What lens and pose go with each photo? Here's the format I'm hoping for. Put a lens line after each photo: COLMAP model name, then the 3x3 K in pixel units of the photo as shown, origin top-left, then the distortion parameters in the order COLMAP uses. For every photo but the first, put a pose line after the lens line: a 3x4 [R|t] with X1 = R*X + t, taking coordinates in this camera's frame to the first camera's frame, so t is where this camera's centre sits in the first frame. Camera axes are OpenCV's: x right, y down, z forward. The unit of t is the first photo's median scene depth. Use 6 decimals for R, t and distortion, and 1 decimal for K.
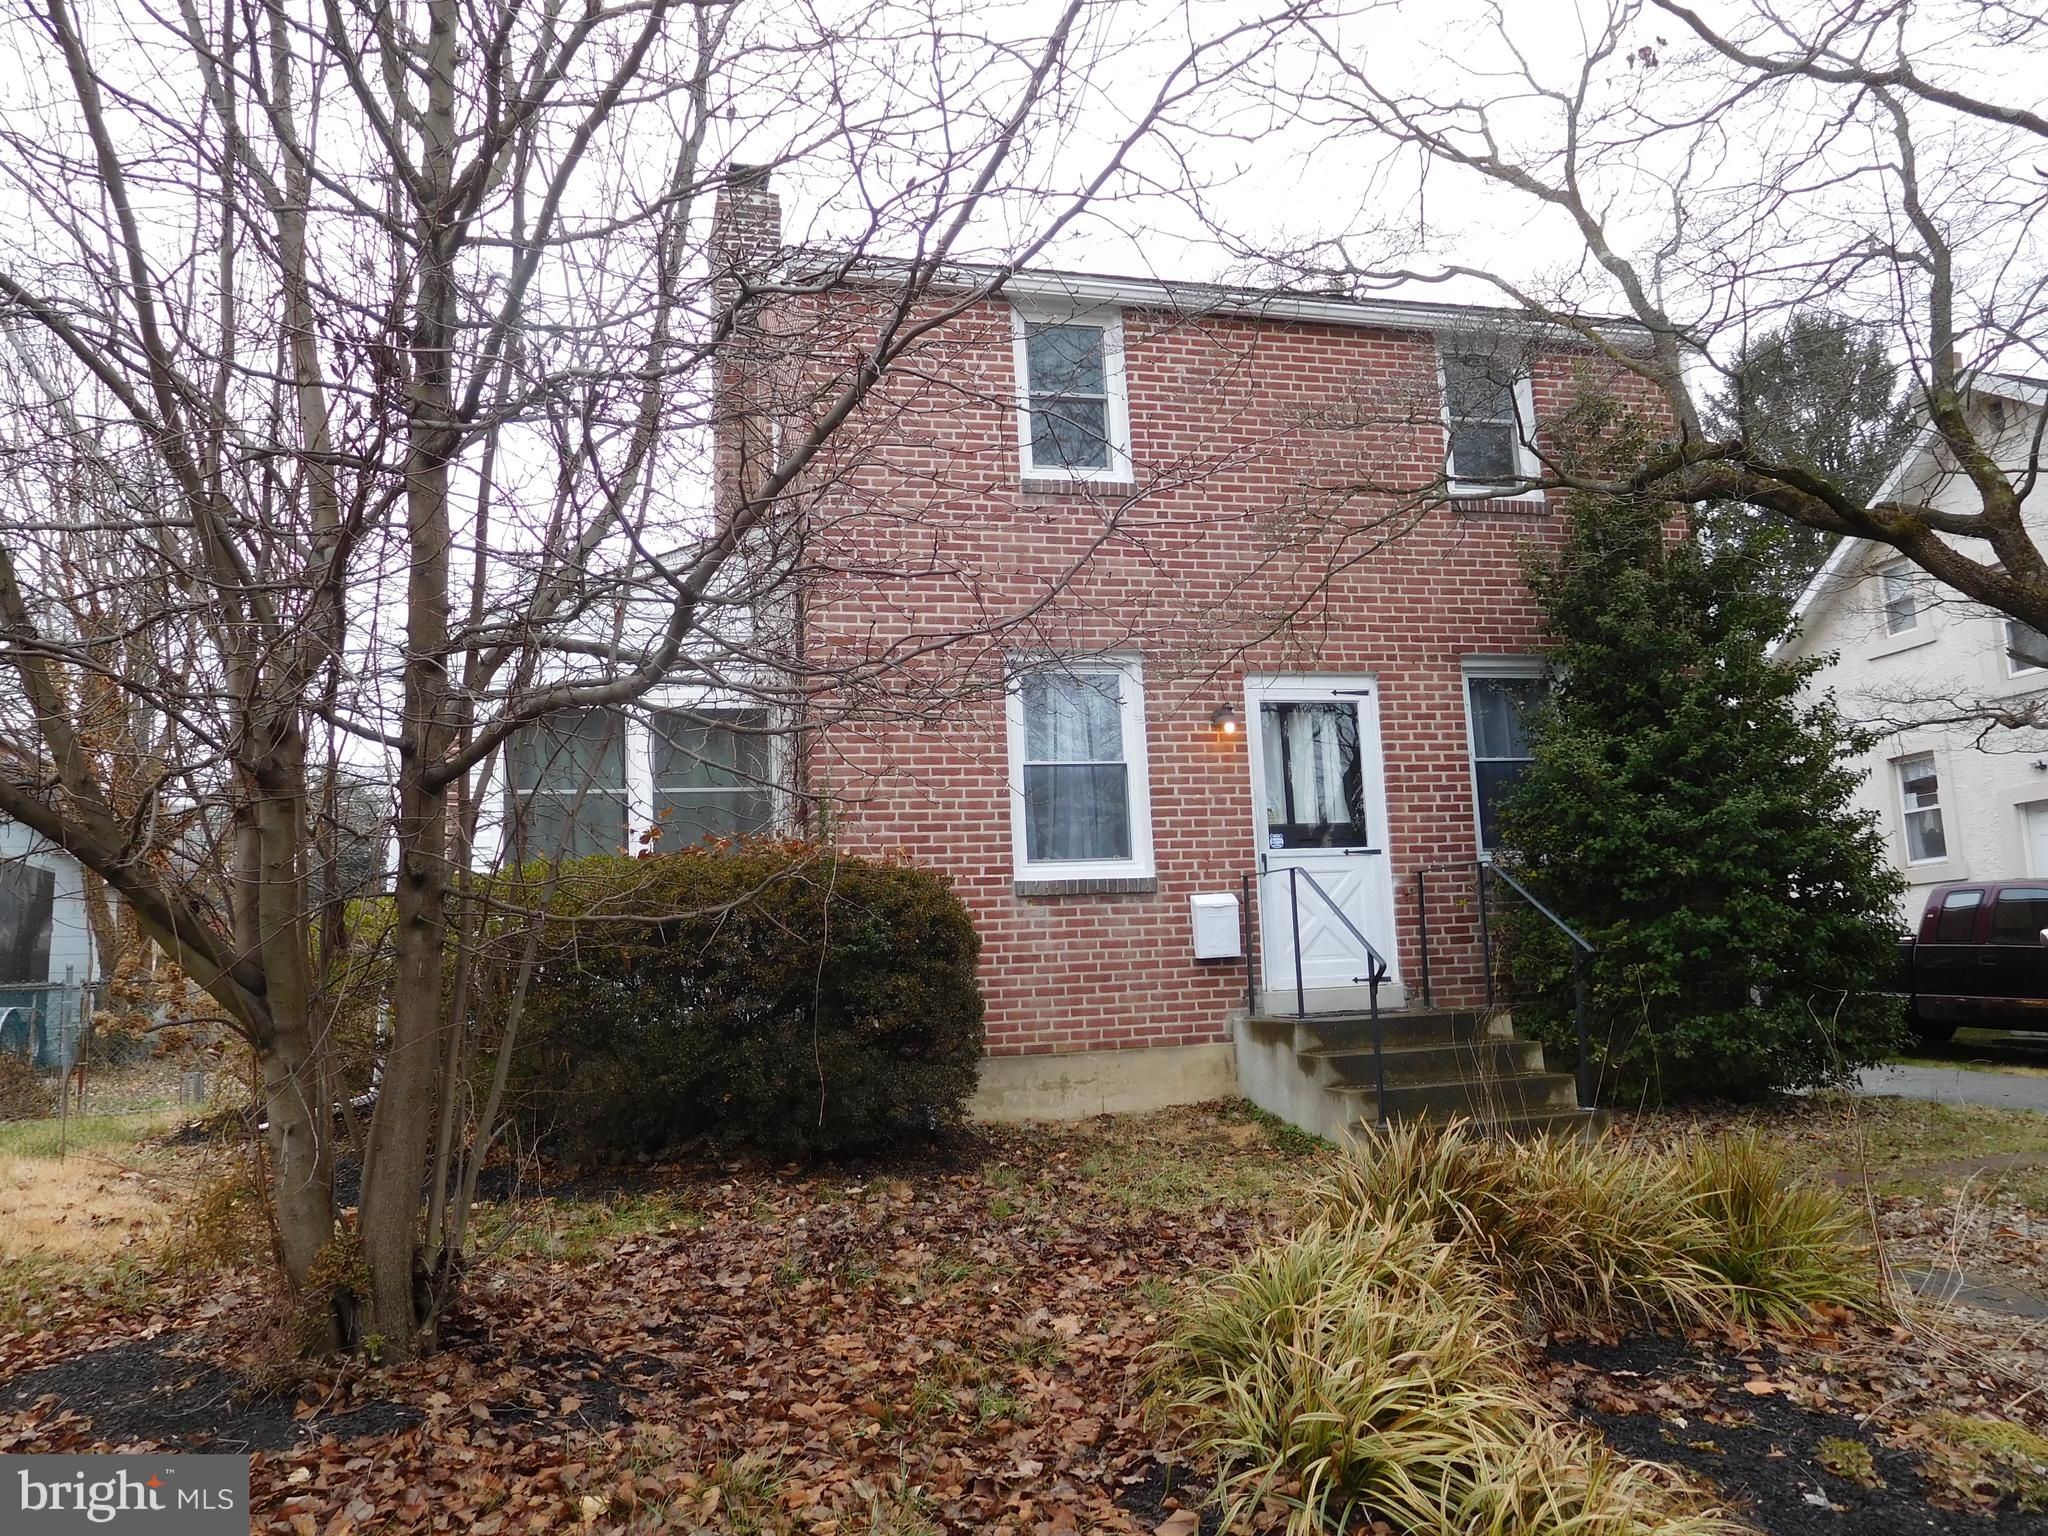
lens RADIAL K [[1536.6, 0, 1031.1], [0, 1536.6, 779.6], [0, 0, 1]] dist [-0.005863, 0.002306]
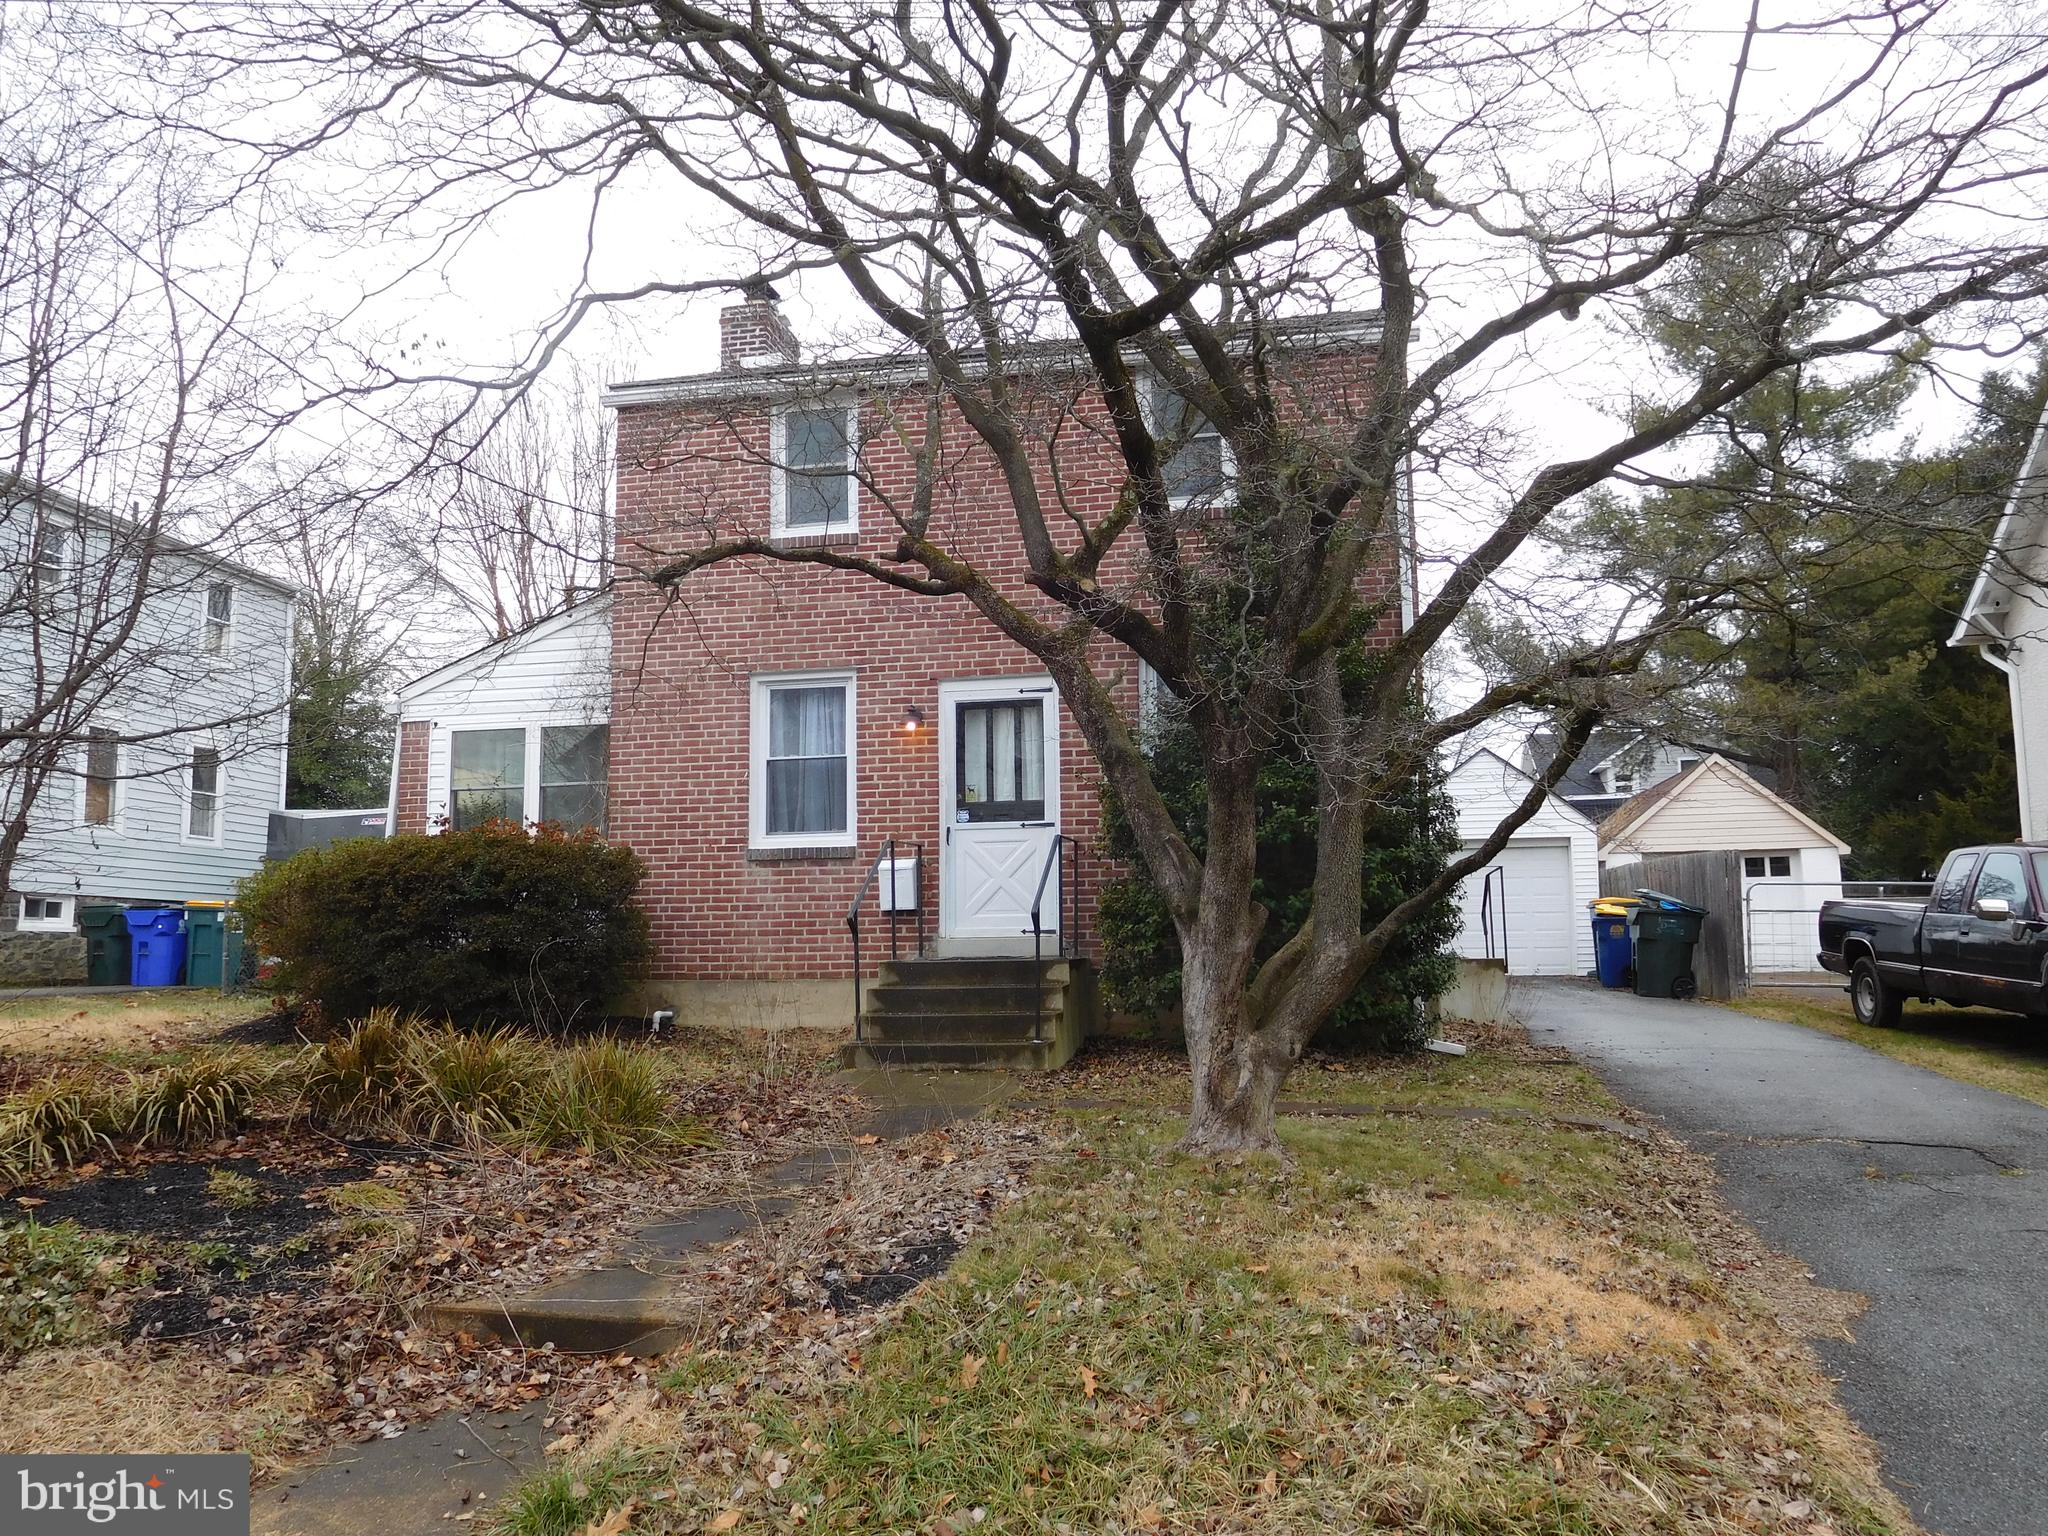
lens RADIAL K [[1550.5, 0, 1021.6], [0, 1550.5, 780.3], [0, 0, 1]] dist [-0.007690, 0.004147]
pose [[0.891538, -0.014223, -0.452722, 0.770925], [0.032866, 0.998904, 0.033339, -0.028671], [0.451752, -0.044602, 0.891028, -0.078579]]
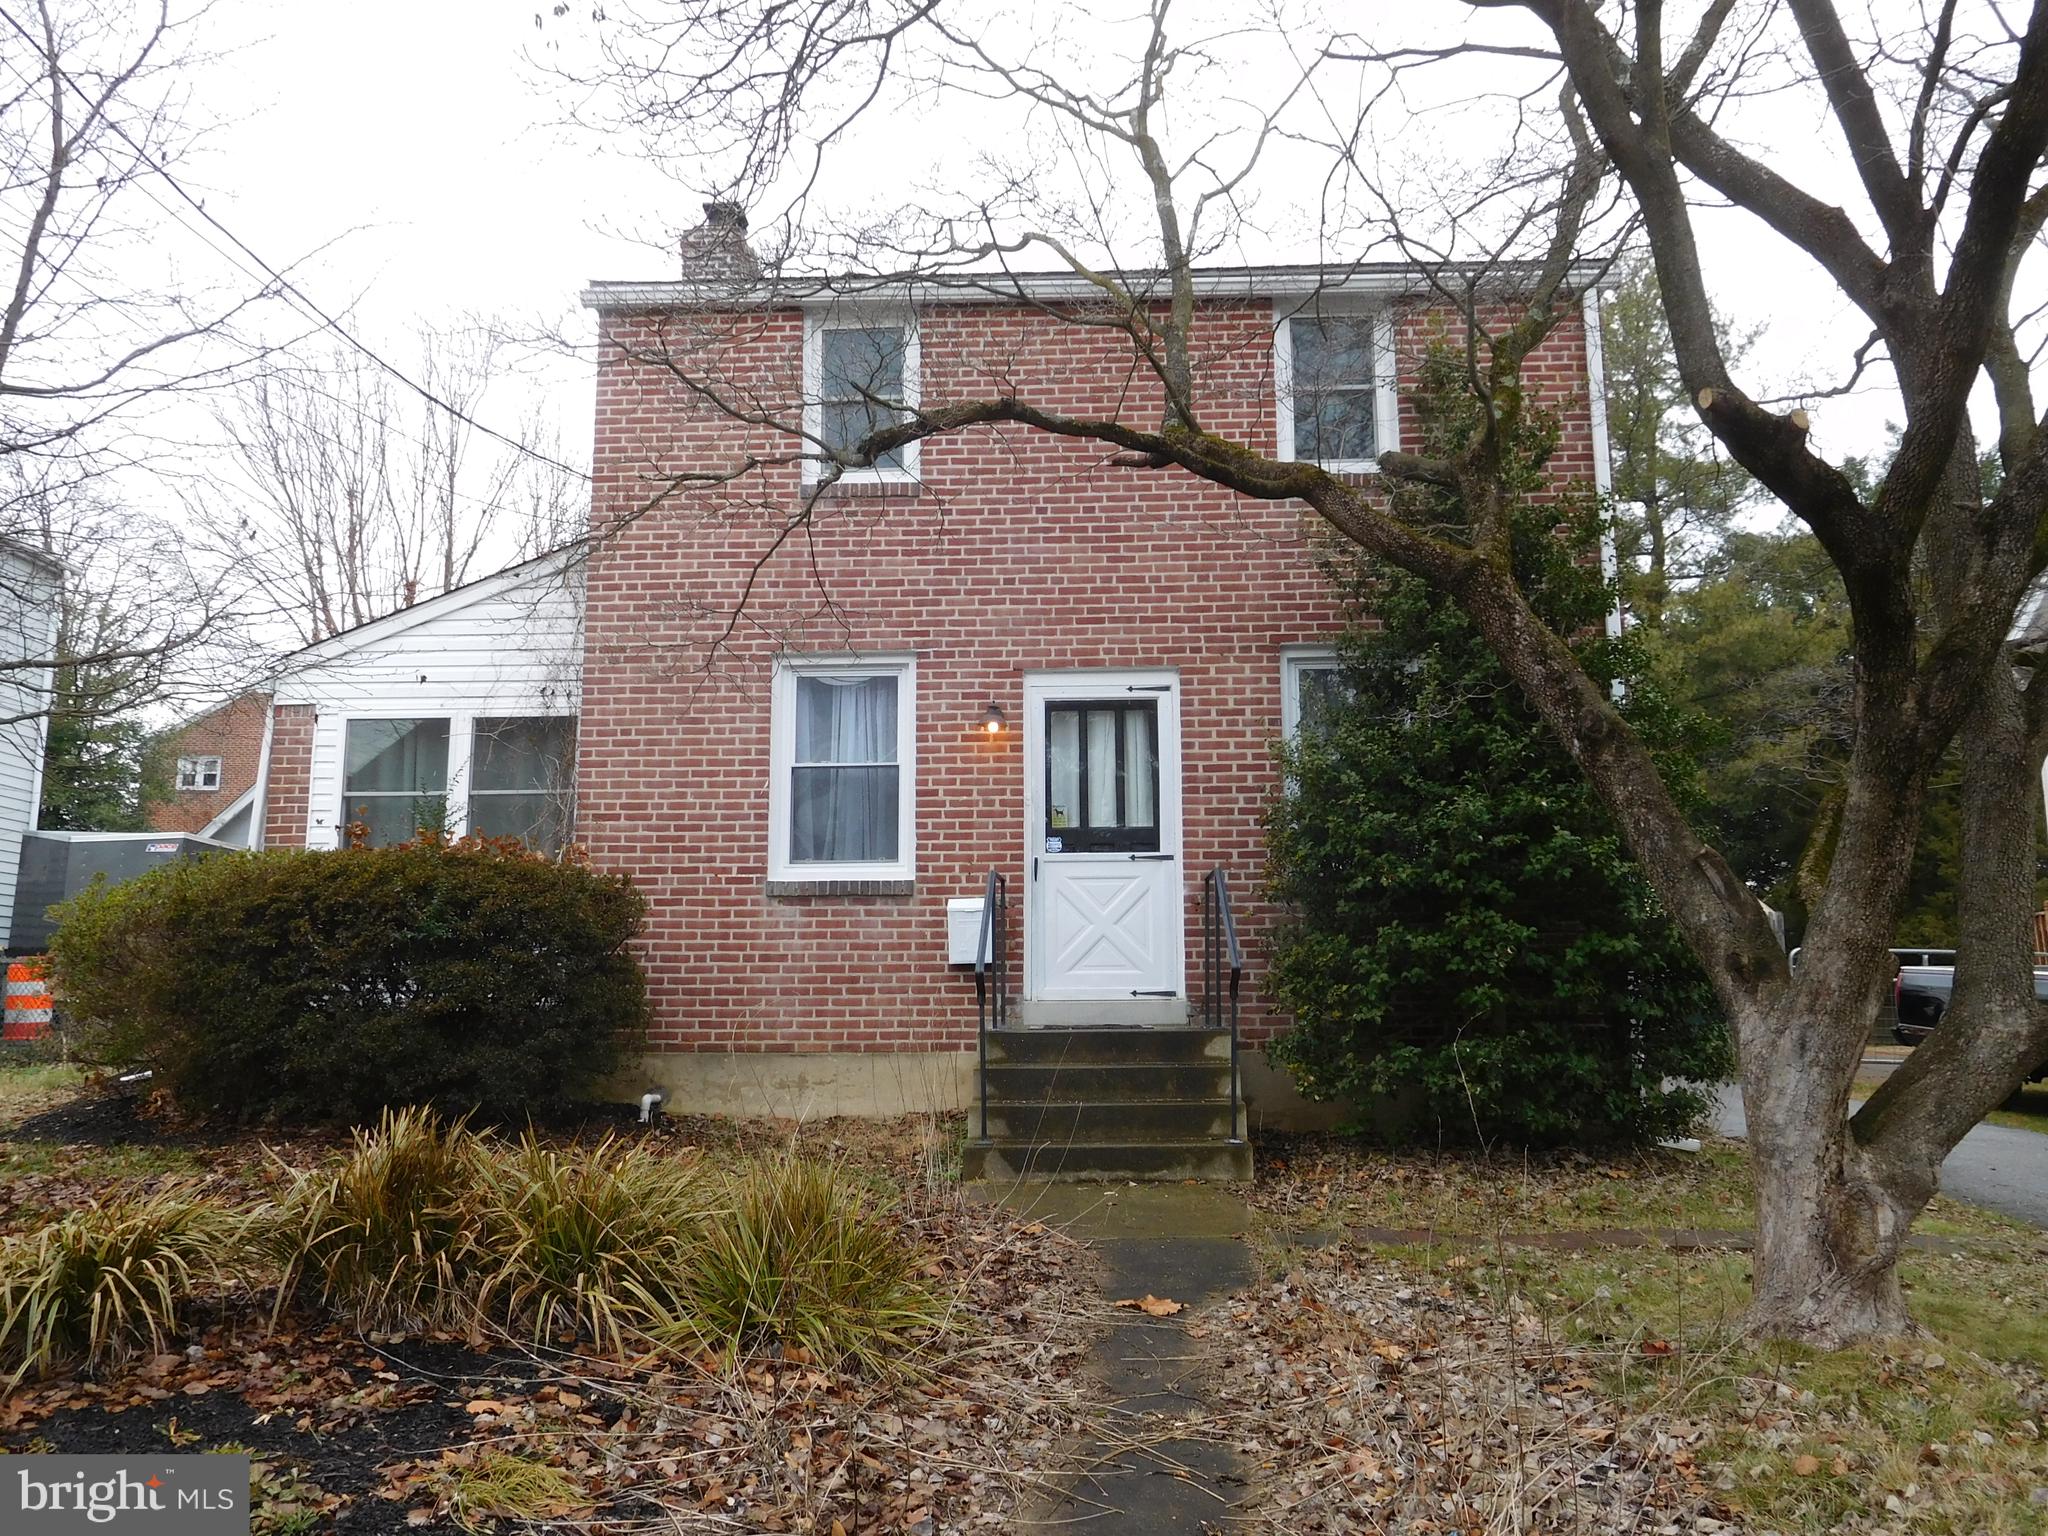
lens RADIAL K [[1539.8, 0, 1023.1], [0, 1539.8, 775.2], [0, 0, 1]] dist [-0.011800, 0.001781]
pose [[0.951541, -0.004639, -0.307487, 0.442959], [0.001742, 0.999951, -0.009694, 0.005956], [0.307517, 0.008688, 0.951503, 0.080127]]
